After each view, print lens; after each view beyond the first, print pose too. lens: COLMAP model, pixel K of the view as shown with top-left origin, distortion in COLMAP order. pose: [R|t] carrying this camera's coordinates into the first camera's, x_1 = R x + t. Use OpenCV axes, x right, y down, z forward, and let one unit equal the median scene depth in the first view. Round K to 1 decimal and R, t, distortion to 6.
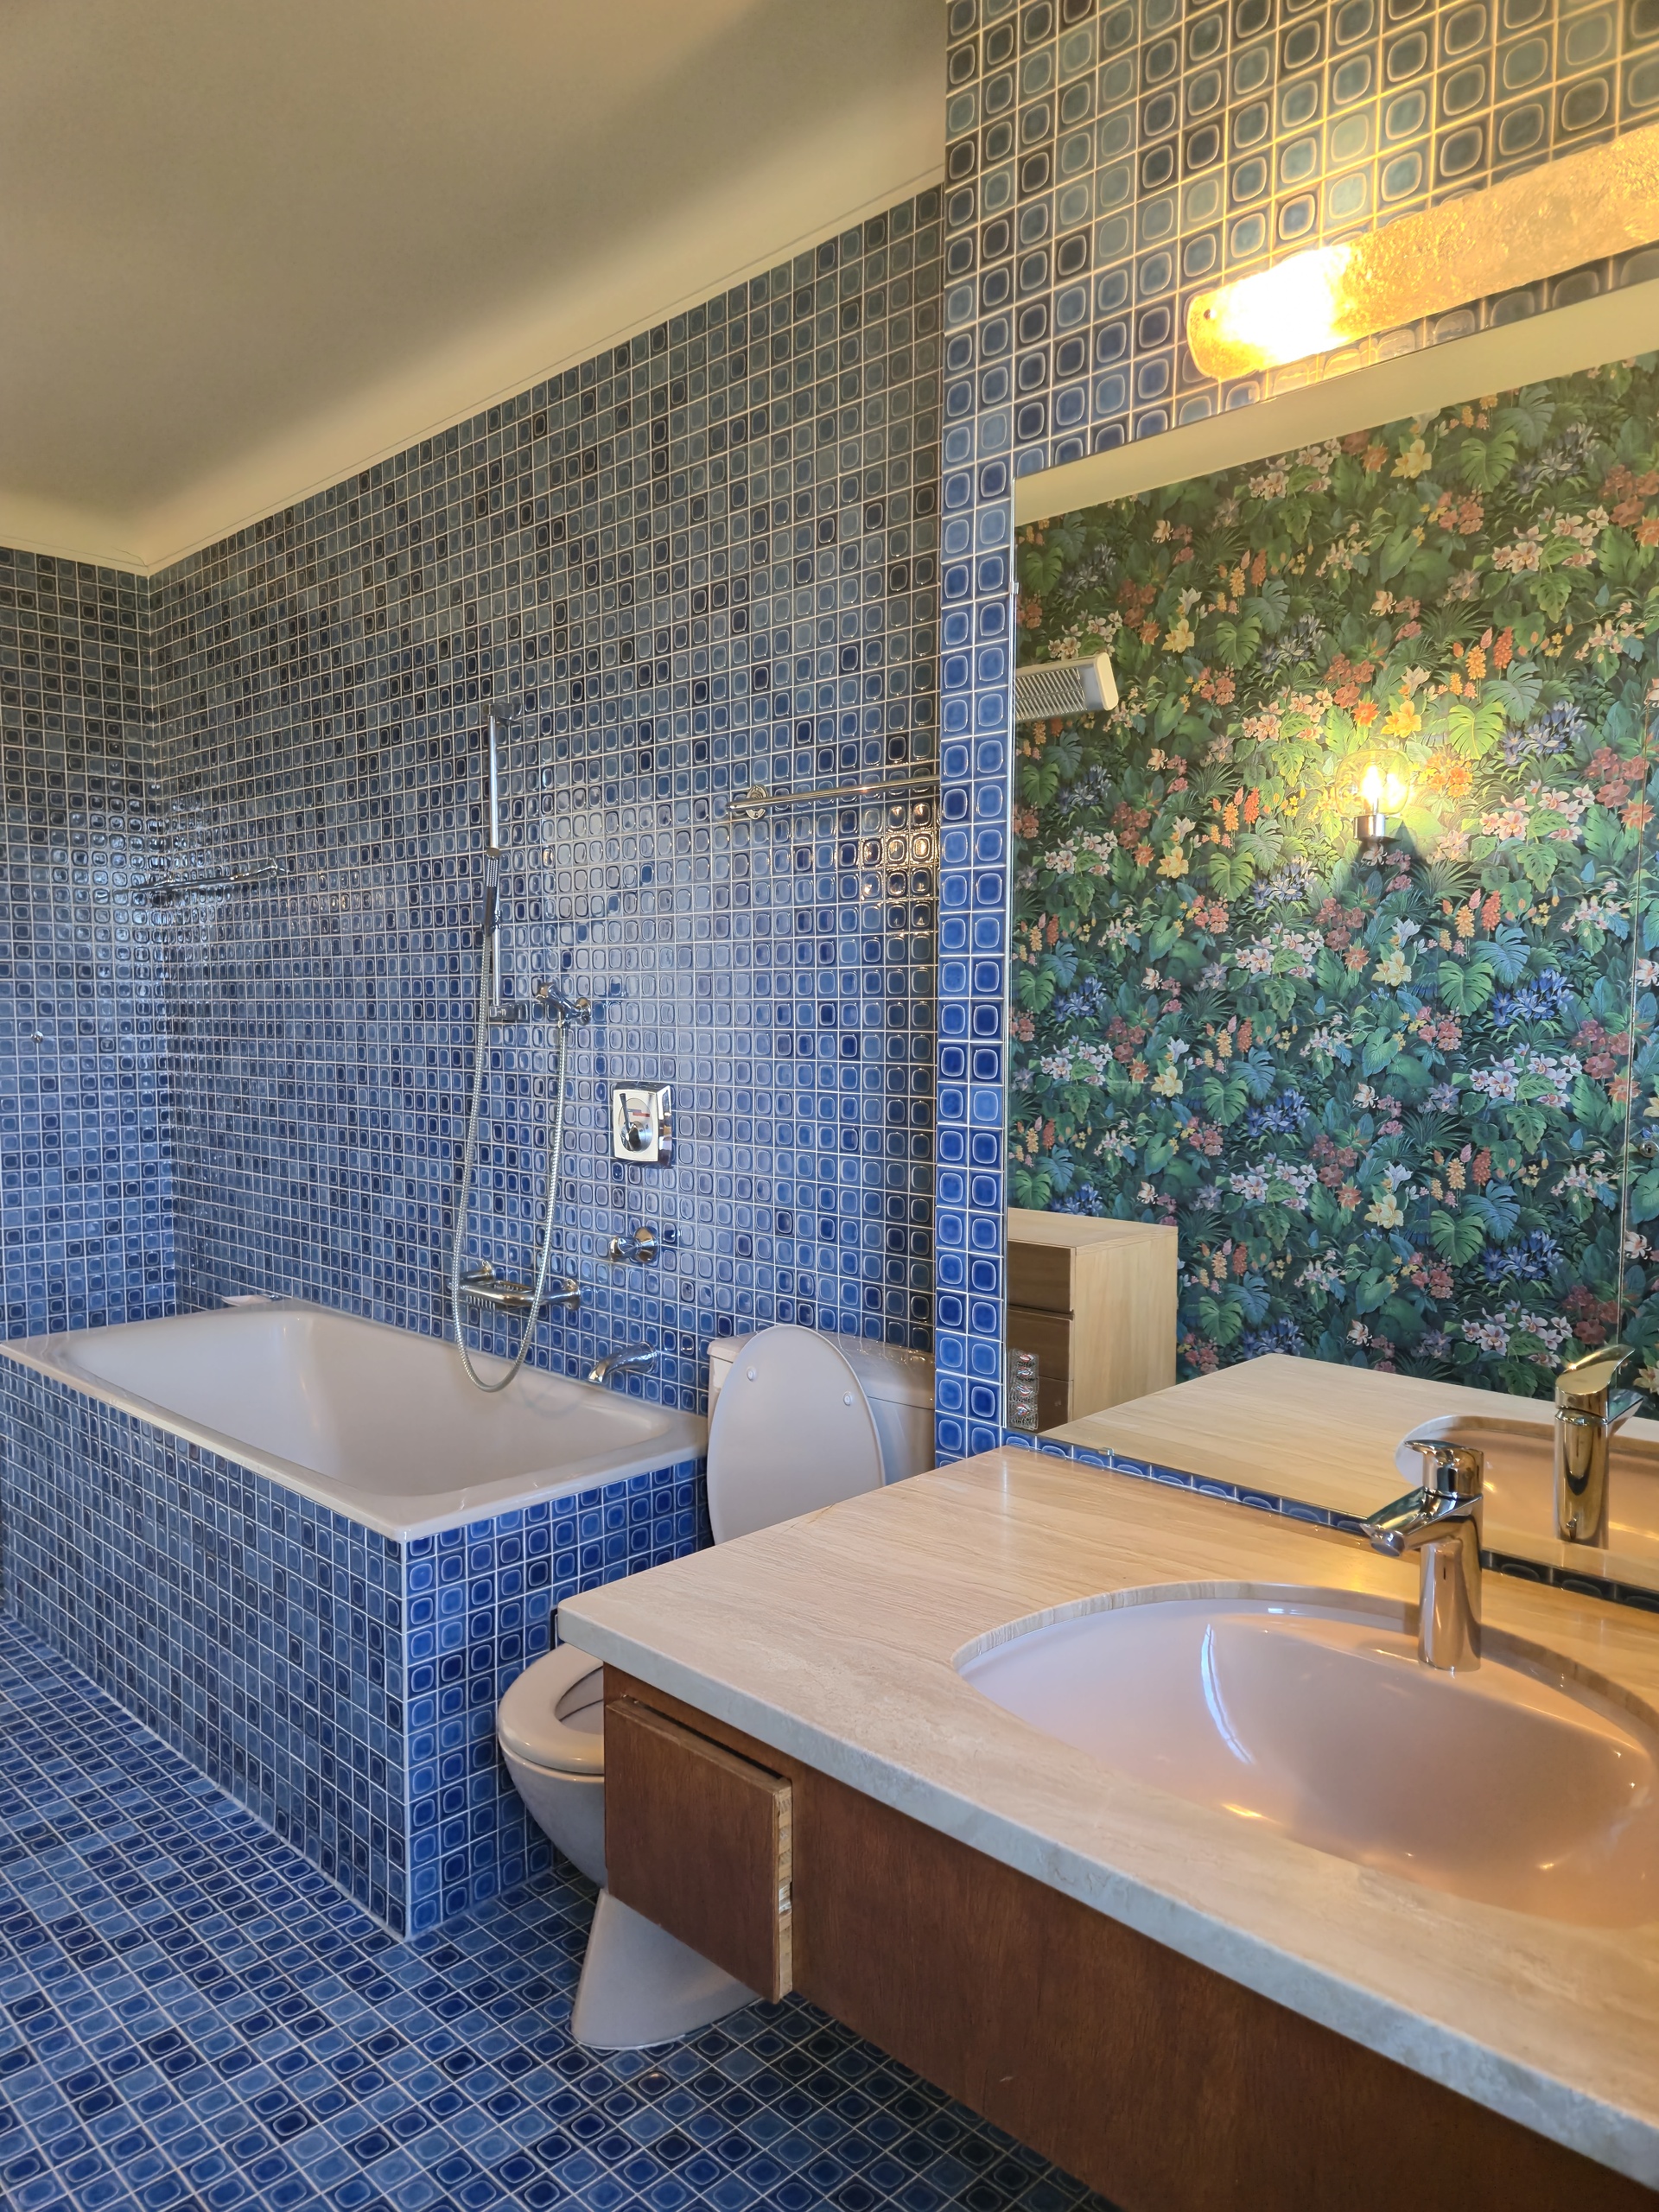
lens RADIAL K [[1480.8, 0, 769.1], [0, 1480.8, 1112.8], [0, 0, 1]] dist [0.070138, -0.048650]
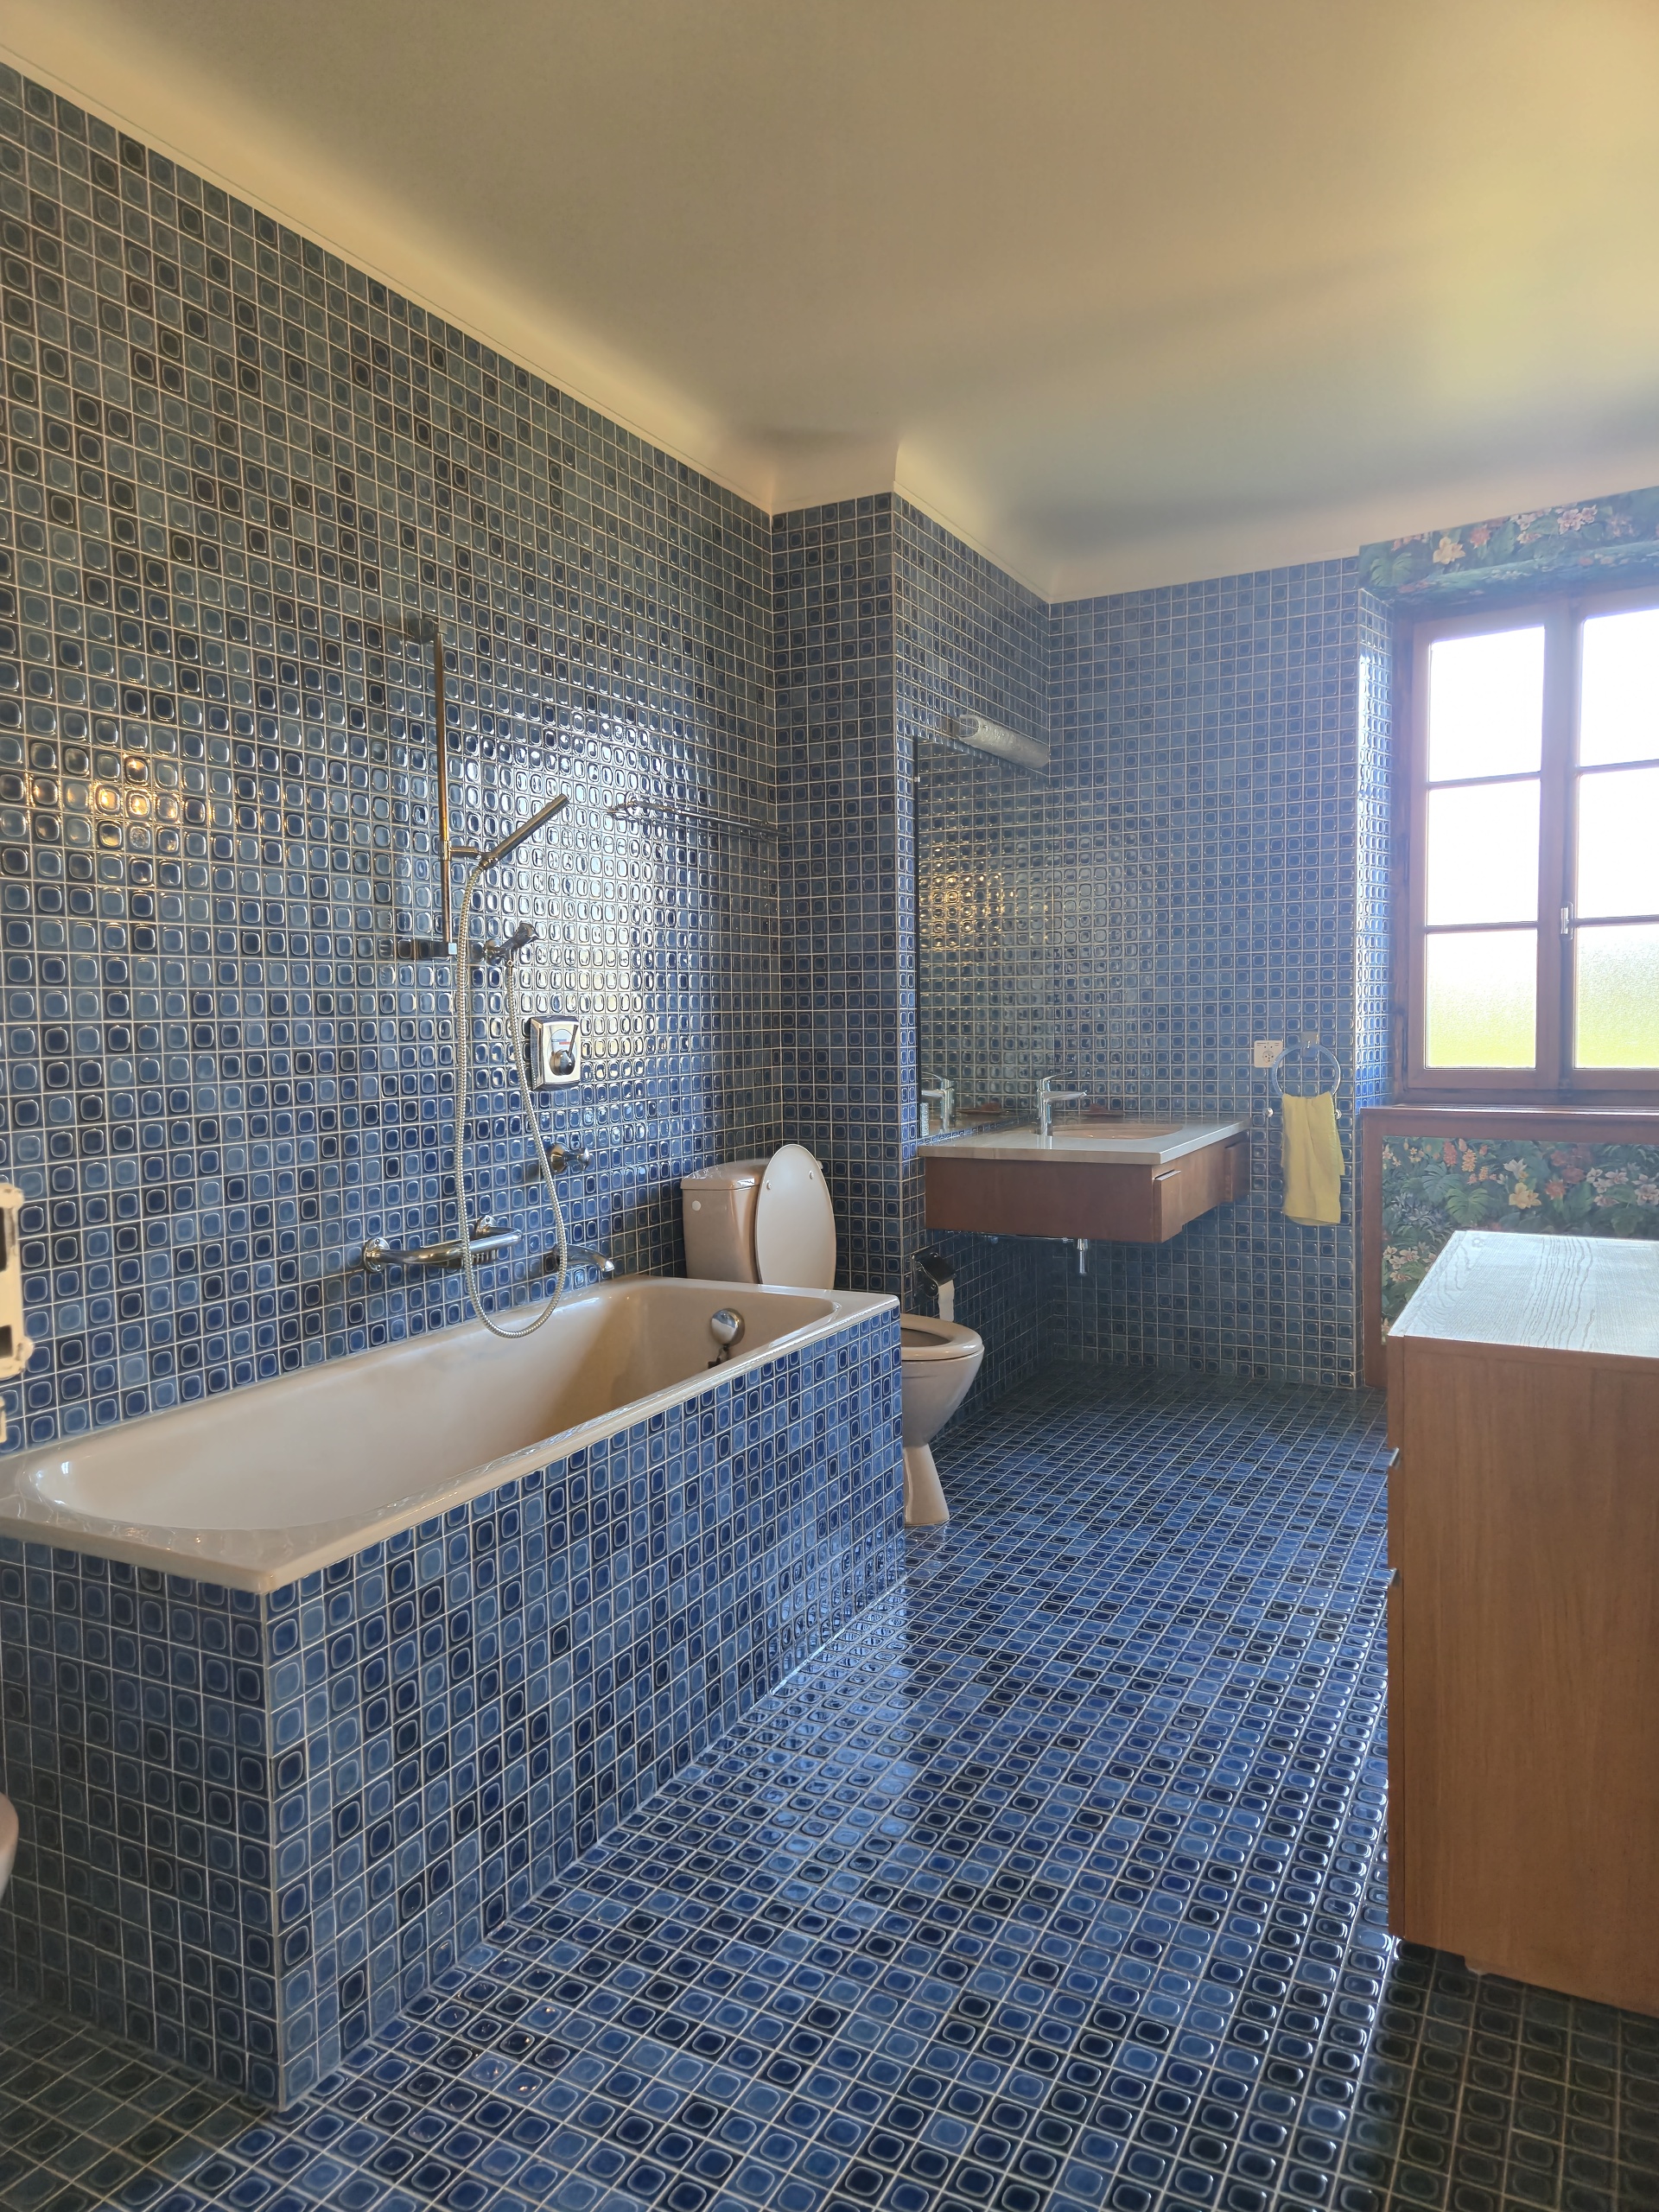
lens RADIAL K [[1480.8, 0, 789.3], [0, 1480.8, 1122.2], [0, 0, 1]] dist [0.070138, -0.048650]
pose [[-0.291952, -0.058523, 0.954641, -1.089220], [0.099441, 0.990859, 0.091155, -0.022378], [-0.951249, 0.121543, -0.283464, 1.018199]]
